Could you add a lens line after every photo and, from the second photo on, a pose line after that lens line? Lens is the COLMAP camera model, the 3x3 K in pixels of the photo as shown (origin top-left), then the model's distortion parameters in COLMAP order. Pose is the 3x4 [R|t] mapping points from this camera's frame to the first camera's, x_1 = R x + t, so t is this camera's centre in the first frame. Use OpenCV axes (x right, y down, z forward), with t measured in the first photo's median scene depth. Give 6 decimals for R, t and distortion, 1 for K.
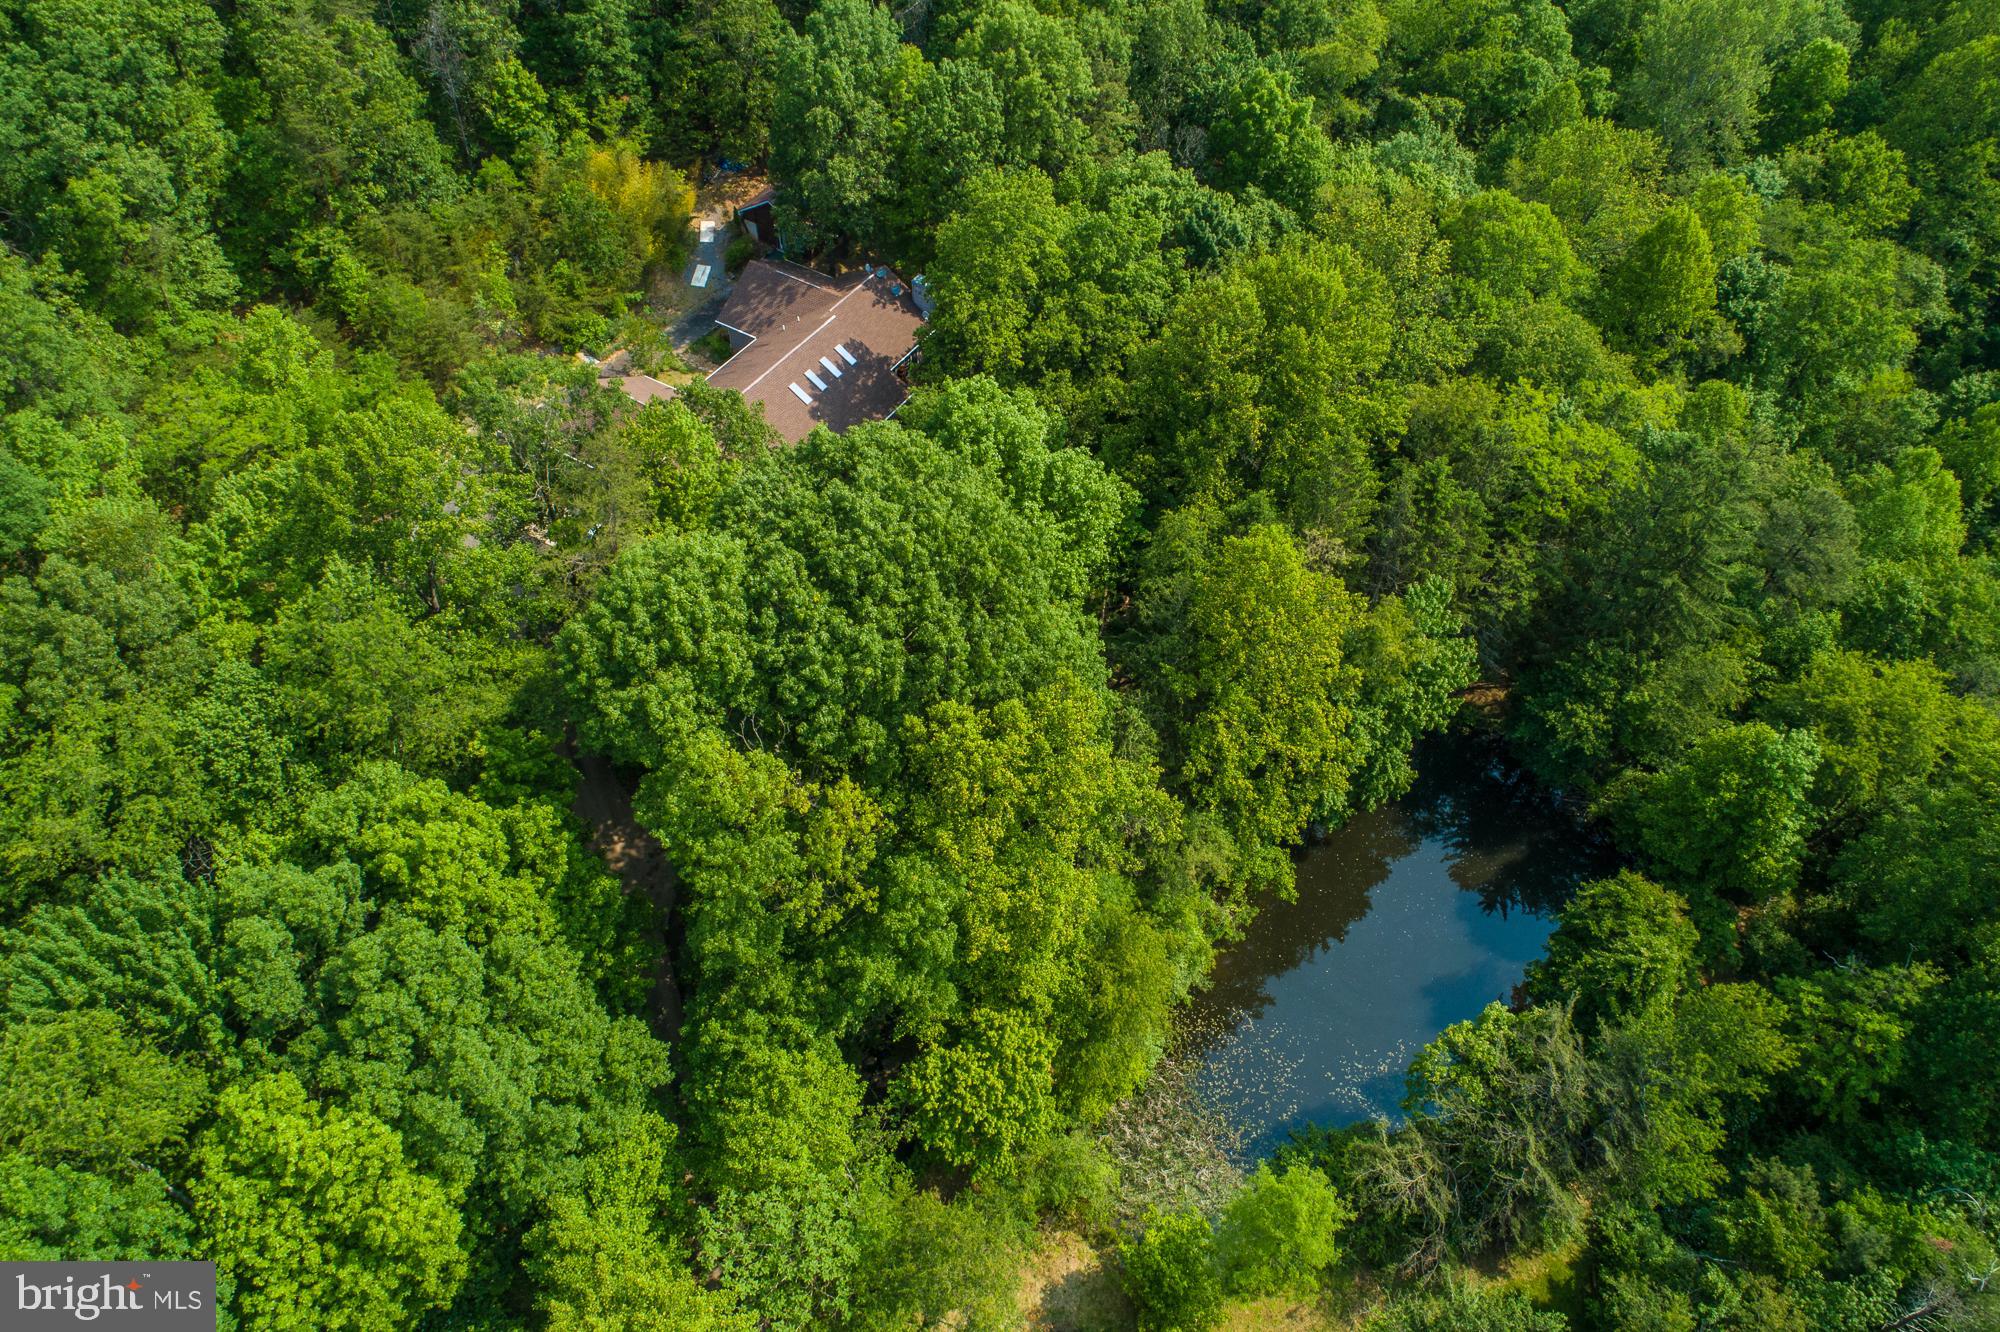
lens RADIAL K [[1362.5, 0, 1007.8], [0, 1362.5, 680.8], [0, 0, 1]] dist [-0.008309, 0.009659]
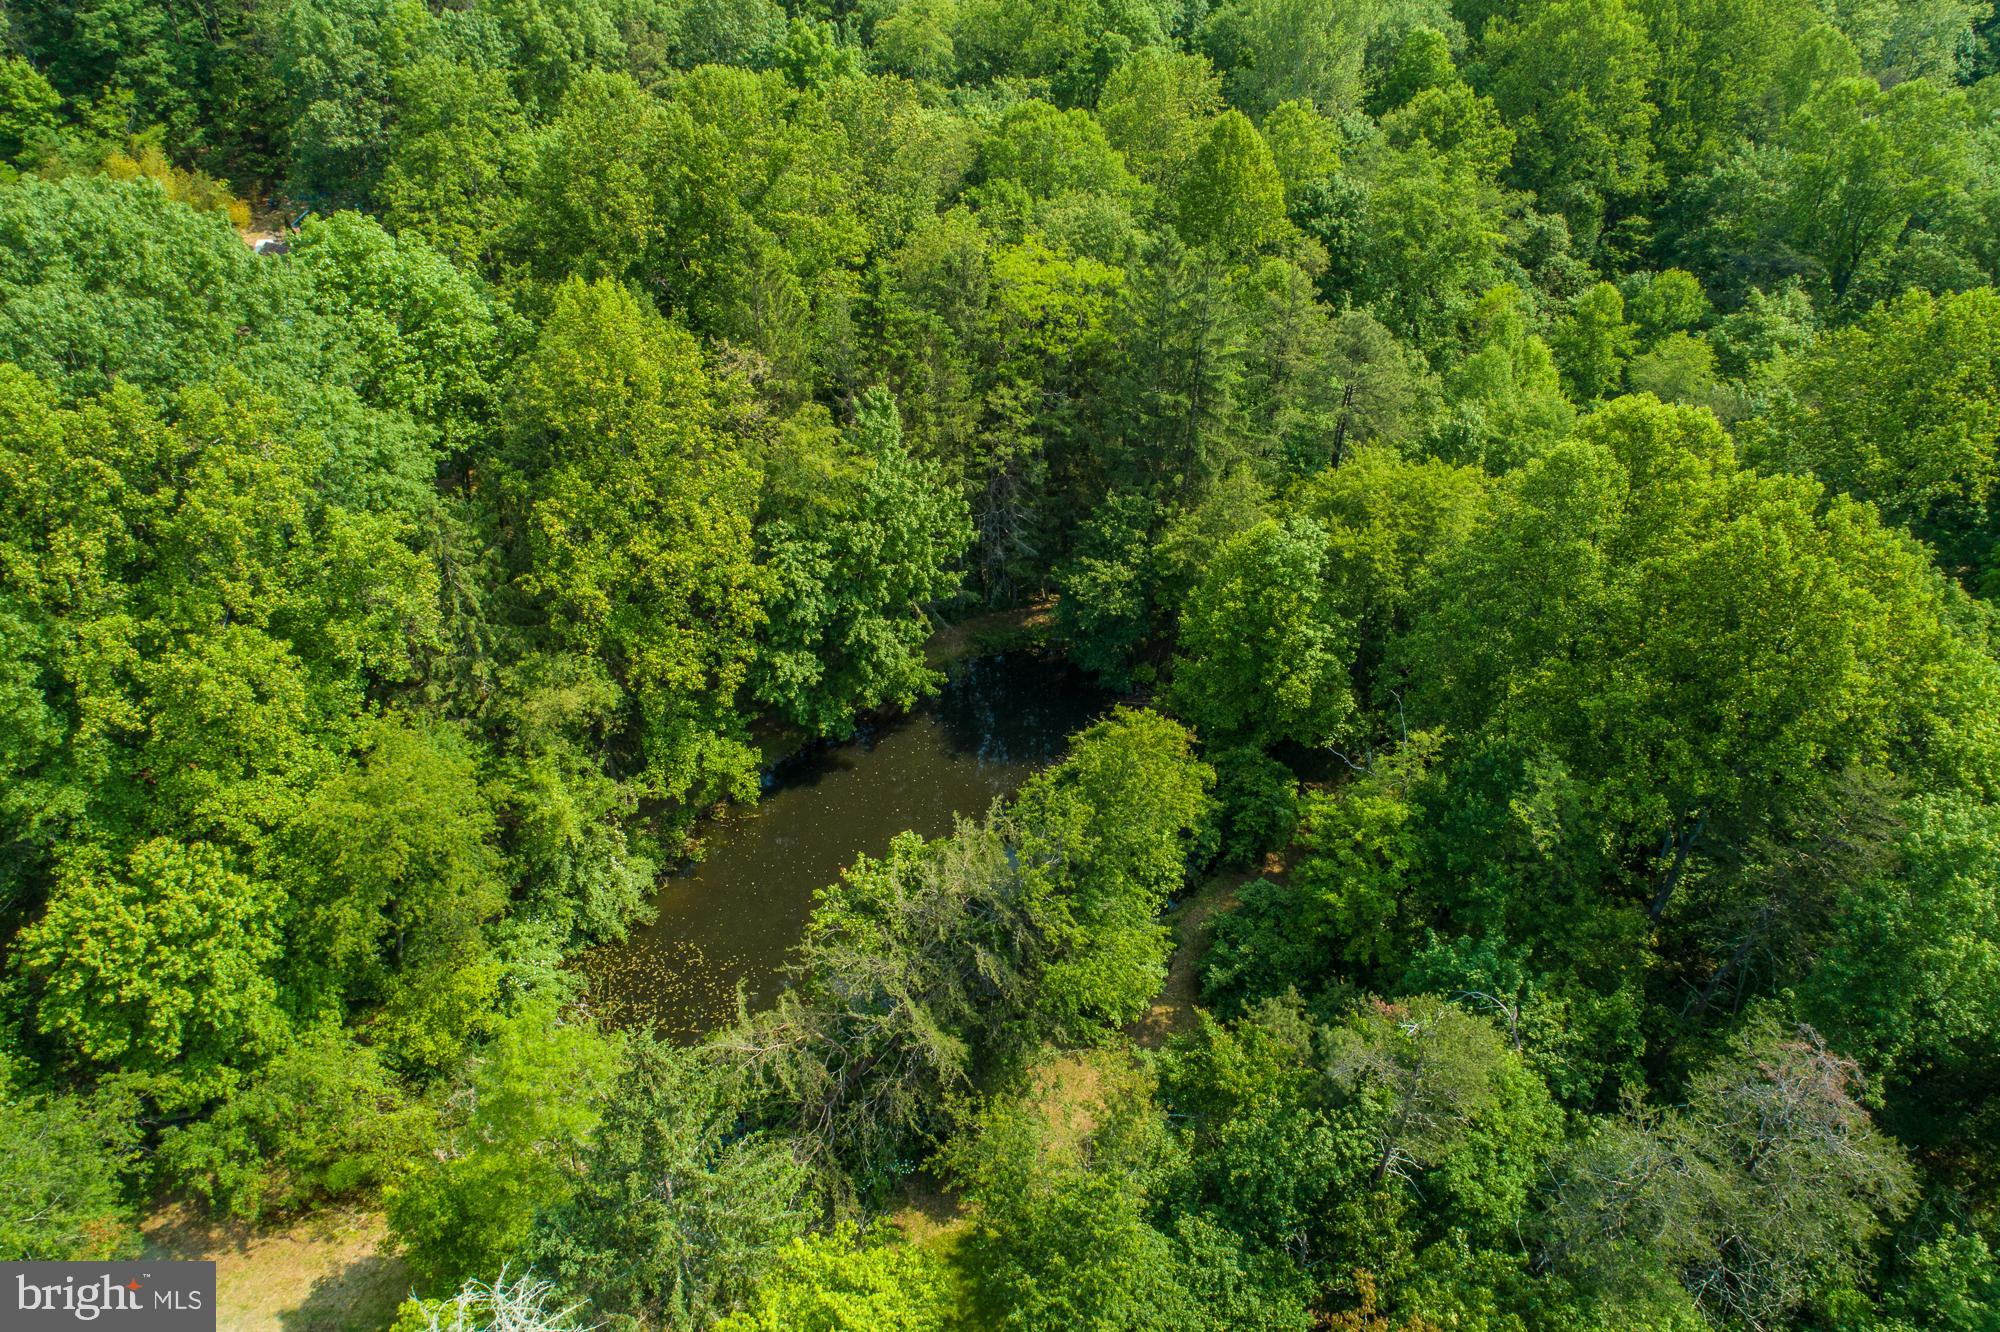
lens RADIAL K [[1362.5, 0, 1005.5], [0, 1362.5, 674.6], [0, 0, 1]] dist [-0.008309, 0.009659]
pose [[0.997096, -0.064309, 0.040785, 0.313557], [0.071417, 0.975581, -0.207704, 0.253035], [-0.026432, 0.210013, 0.977341, 0.180809]]
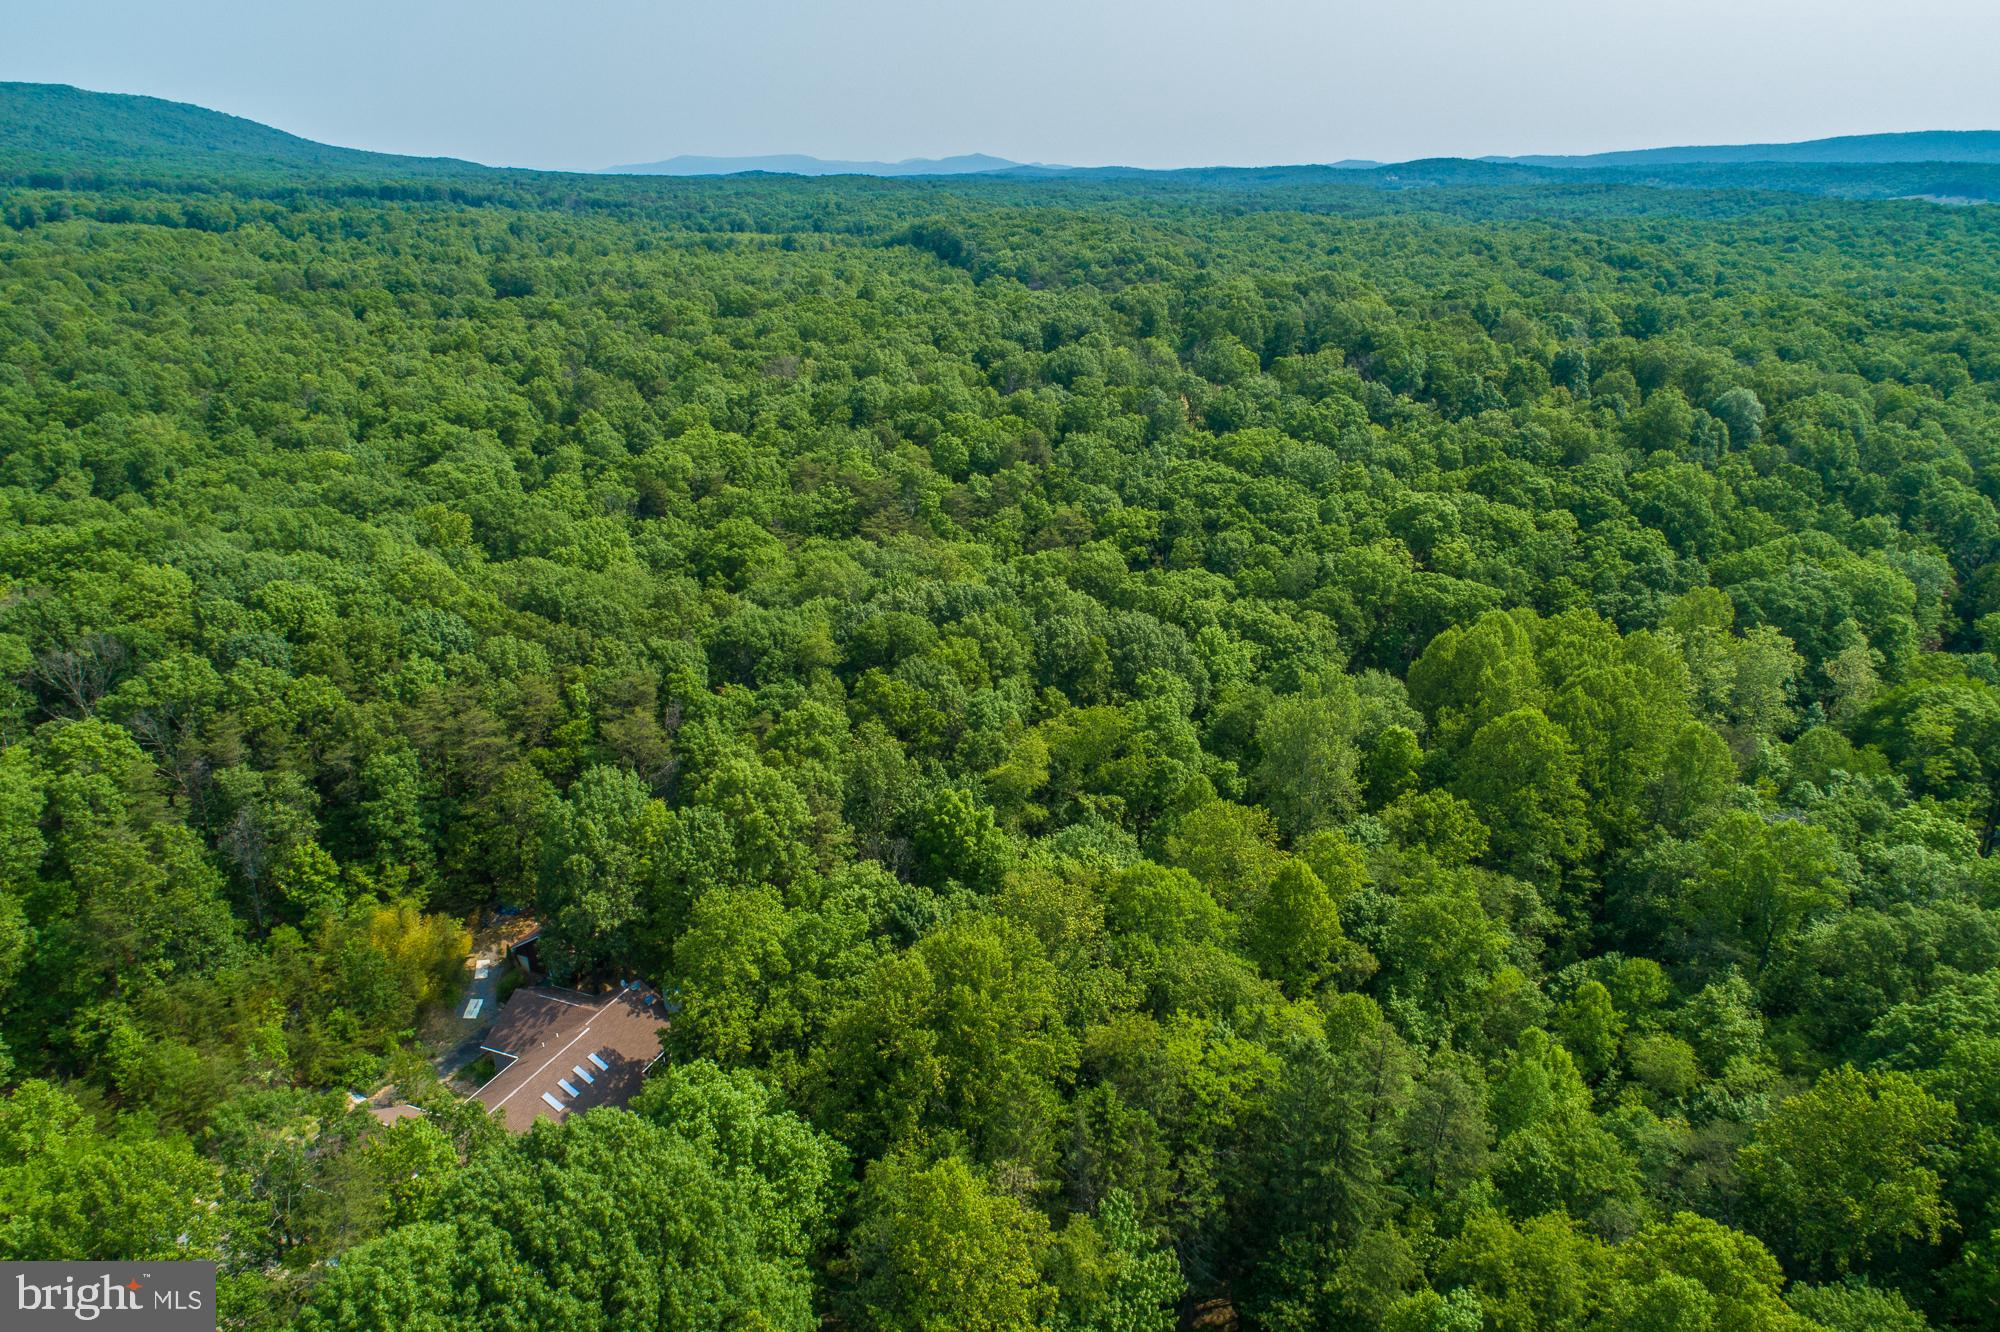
lens RADIAL K [[1362.5, 0, 1009.9], [0, 1362.5, 660.1], [0, 0, 1]] dist [-0.008309, 0.009659]
pose [[0.987100, -0.081523, 0.137792, 0.097166], [0.139211, 0.862123, -0.487201, 0.072209], [-0.079076, 0.500098, 0.862351, -0.158688]]
